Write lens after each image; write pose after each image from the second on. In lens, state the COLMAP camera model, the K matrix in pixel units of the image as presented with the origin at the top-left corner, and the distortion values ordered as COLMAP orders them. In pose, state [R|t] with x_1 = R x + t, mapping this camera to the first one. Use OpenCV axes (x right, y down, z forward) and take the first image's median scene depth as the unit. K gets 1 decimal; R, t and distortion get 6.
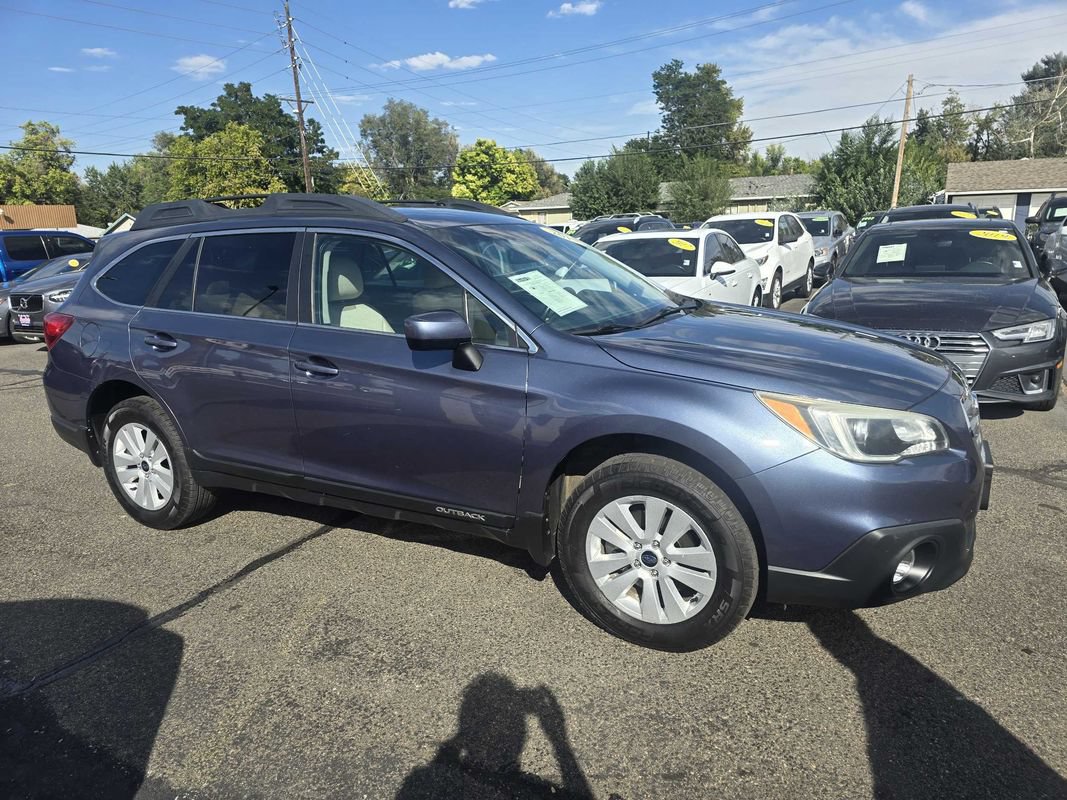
lens RADIAL K [[751.8, 0, 529.2], [0, 751.8, 394.7], [0, 0, 1]] dist [0.071113, -0.072617]
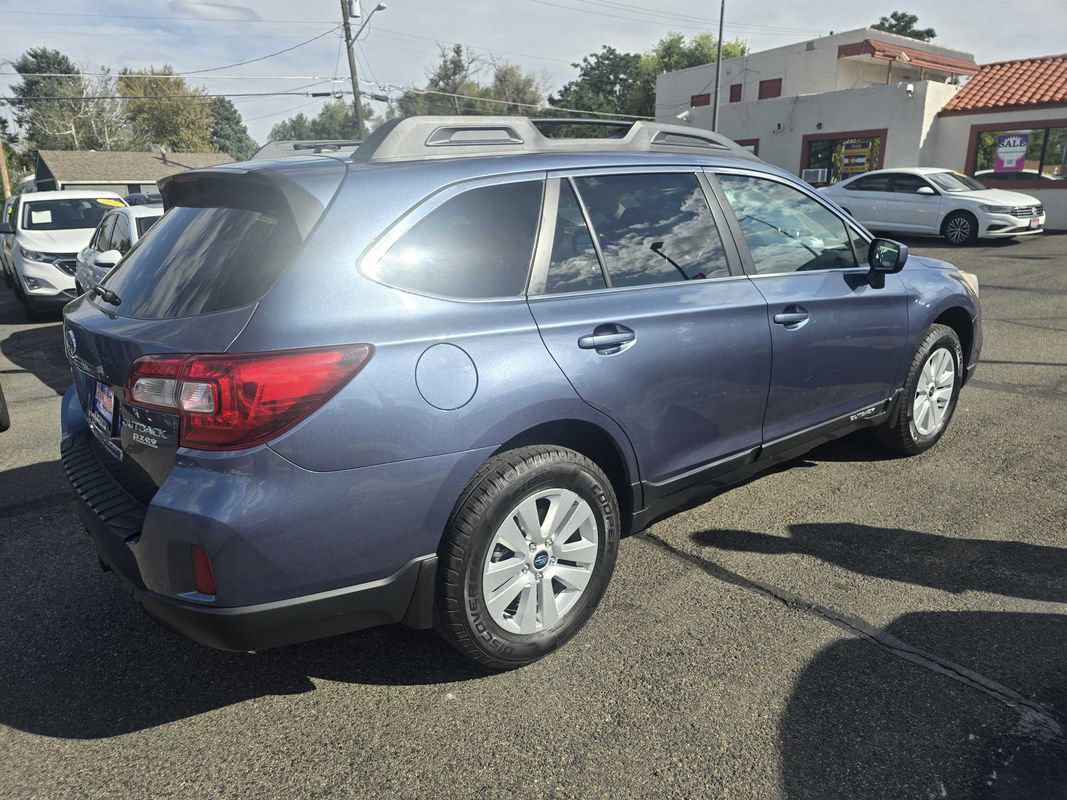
lens RADIAL K [[758.5, 0, 541.2], [0, 758.5, 397.1], [0, 0, 1]] dist [0.058886, -0.062896]
pose [[0.332589, -0.221426, 0.916709, -0.144686], [0.219636, 0.963503, 0.153043, -0.014978], [-0.917139, 0.150442, 0.369083, 0.111093]]
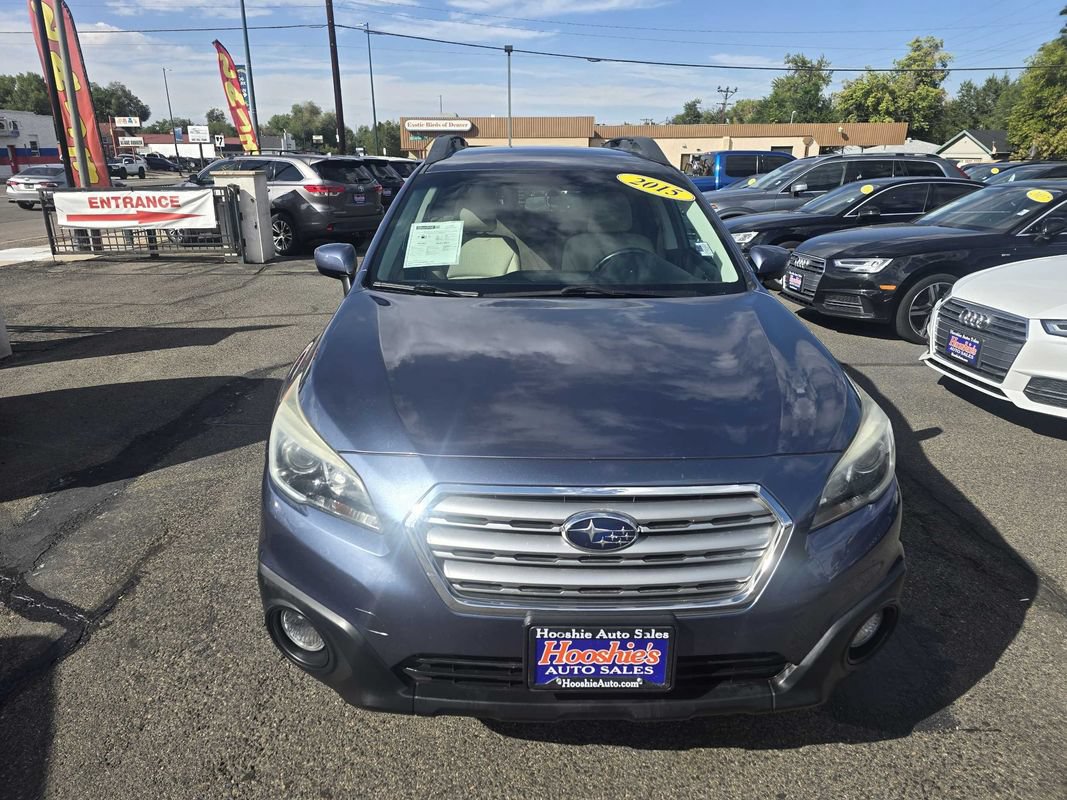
lens RADIAL K [[753.1, 0, 516.5], [0, 753.1, 383.7], [0, 0, 1]] dist [0.057041, -0.062537]
pose [[0.450977, 0.287975, -0.844802, 0.108854], [-0.209012, 0.954274, 0.213716, -0.022095], [0.867717, 0.080192, 0.490546, 0.071255]]
